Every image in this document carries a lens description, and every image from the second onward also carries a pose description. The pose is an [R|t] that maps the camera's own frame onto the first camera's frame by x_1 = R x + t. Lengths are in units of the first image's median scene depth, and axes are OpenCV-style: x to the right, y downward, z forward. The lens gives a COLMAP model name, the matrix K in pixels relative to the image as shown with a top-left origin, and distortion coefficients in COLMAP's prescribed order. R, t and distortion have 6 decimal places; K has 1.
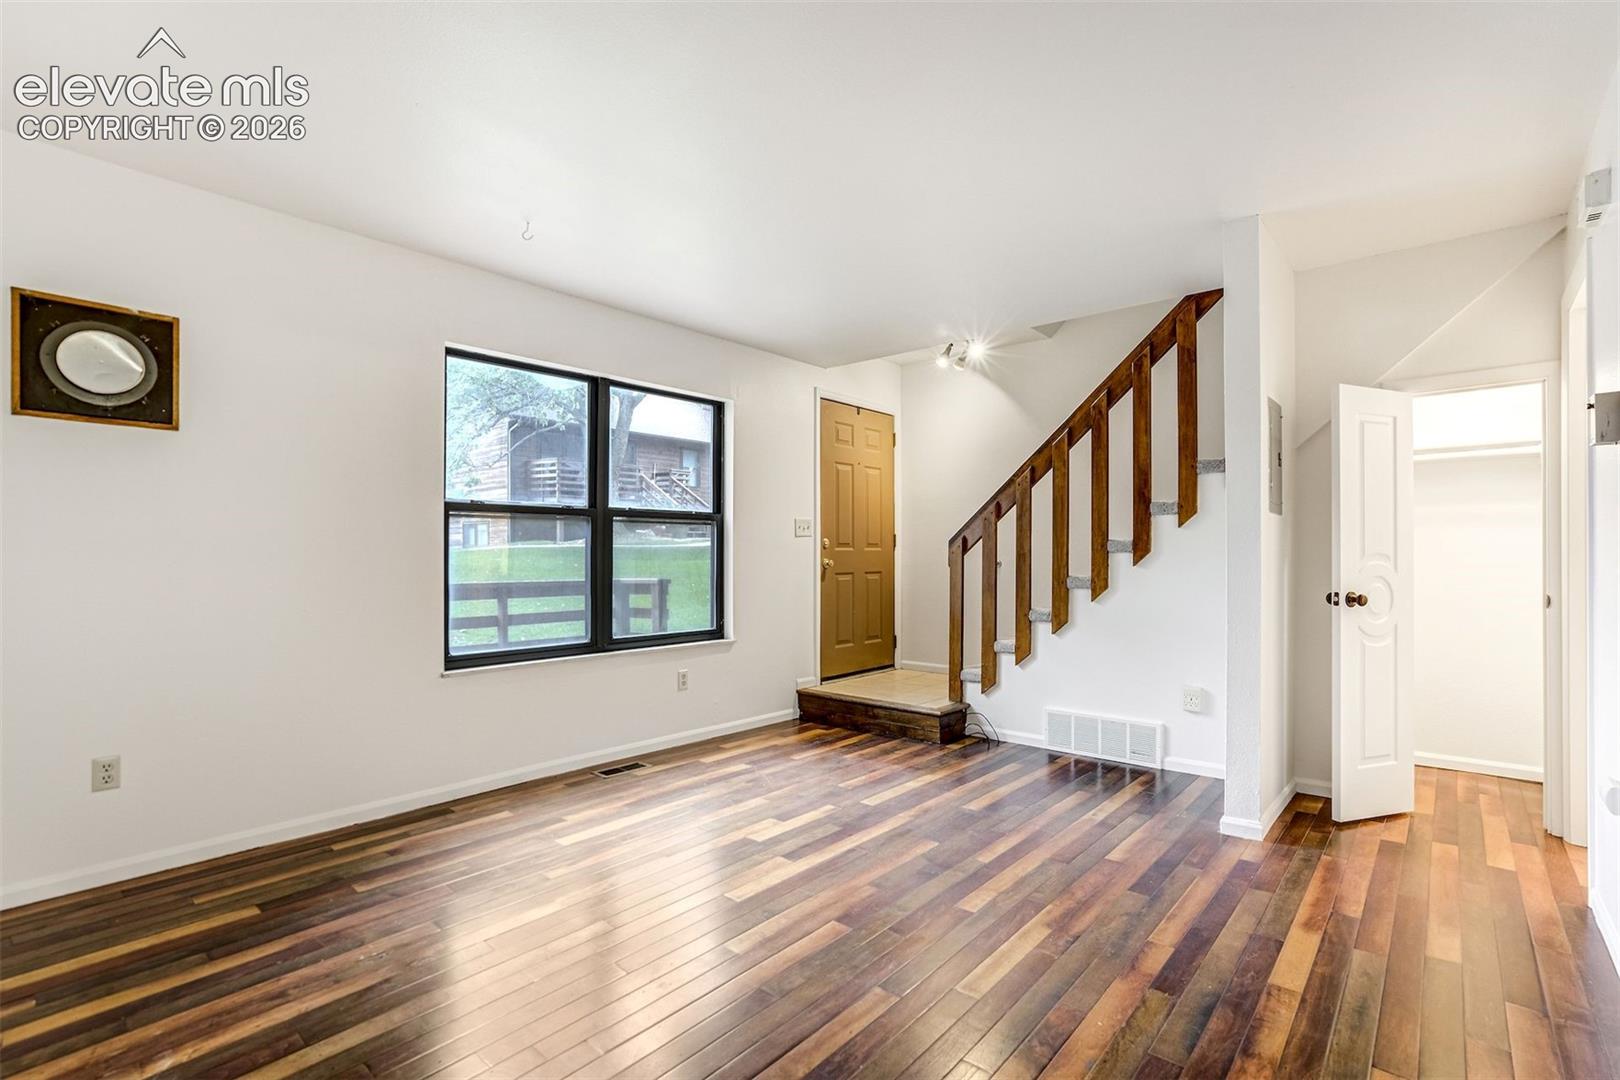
lens RADIAL K [[747.6, 0, 818.1], [0, 747.6, 557.6], [0, 0, 1]] dist [-0.052294, 0.021019]
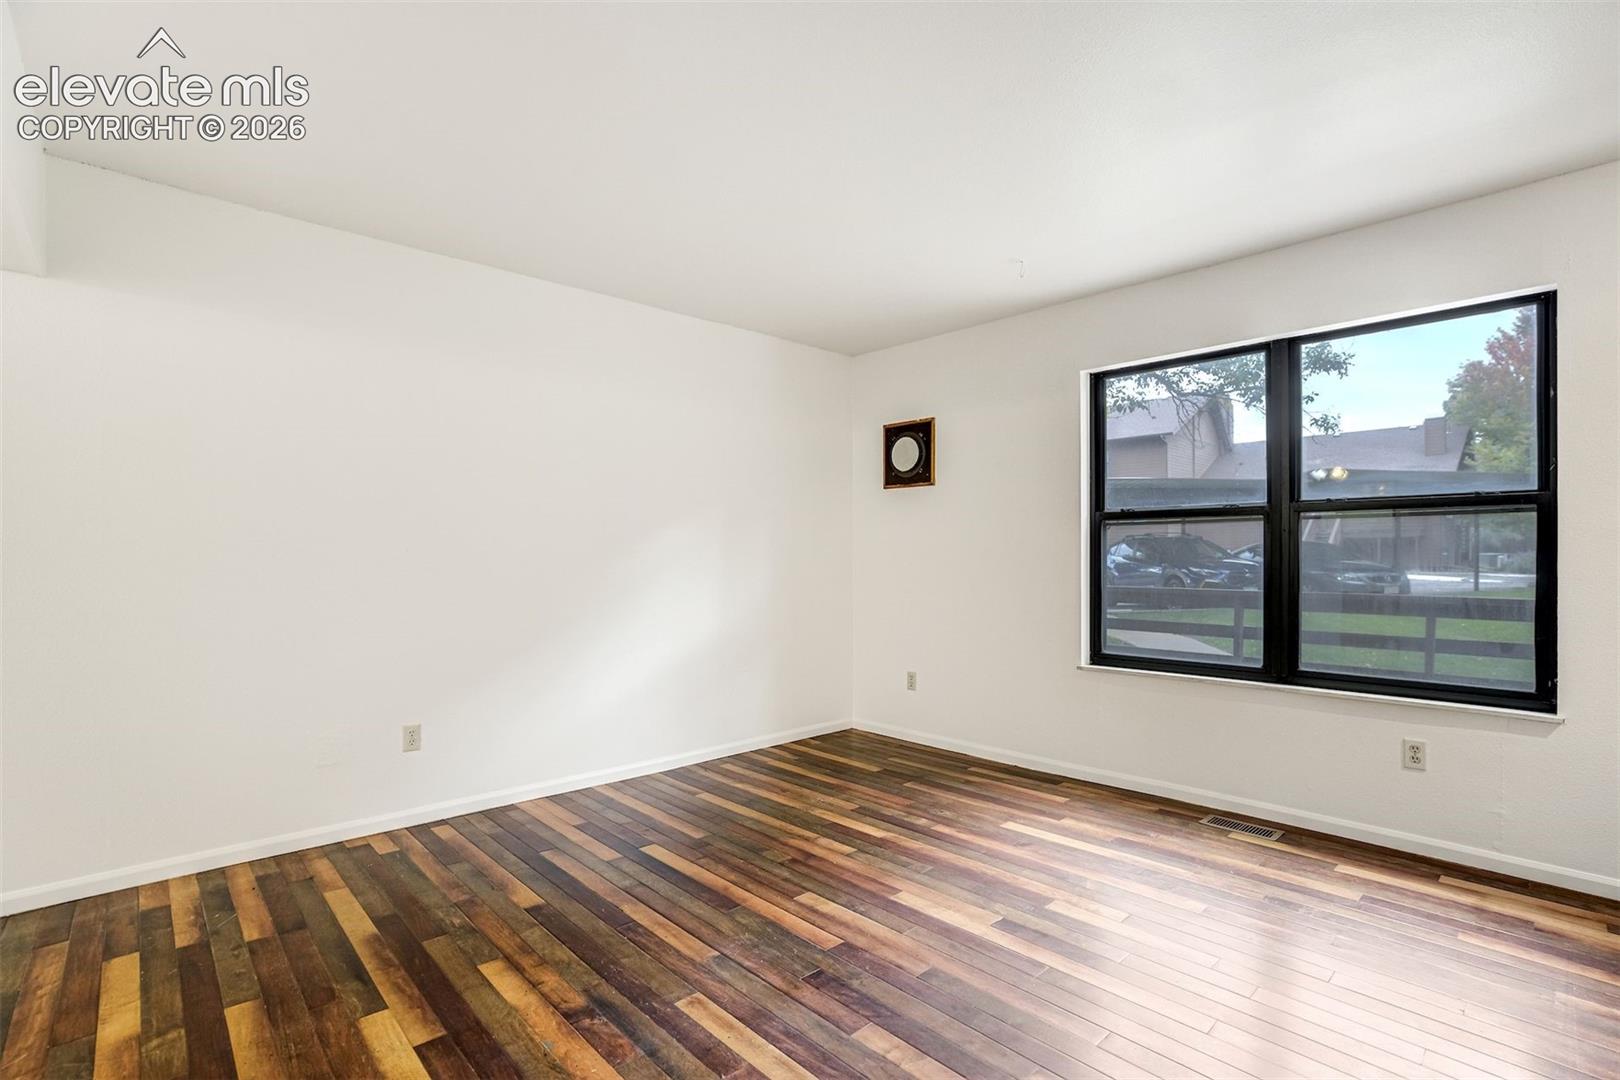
lens RADIAL K [[747.6, 0, 818.1], [0, 747.6, 557.6], [0, 0, 1]] dist [-0.052294, 0.021019]
pose [[-0.107206, -0.000180, -0.994237, 0.539827], [-0.005661, 0.999984, 0.000429, -0.005071], [0.994221, 0.005675, -0.107206, 0.585577]]
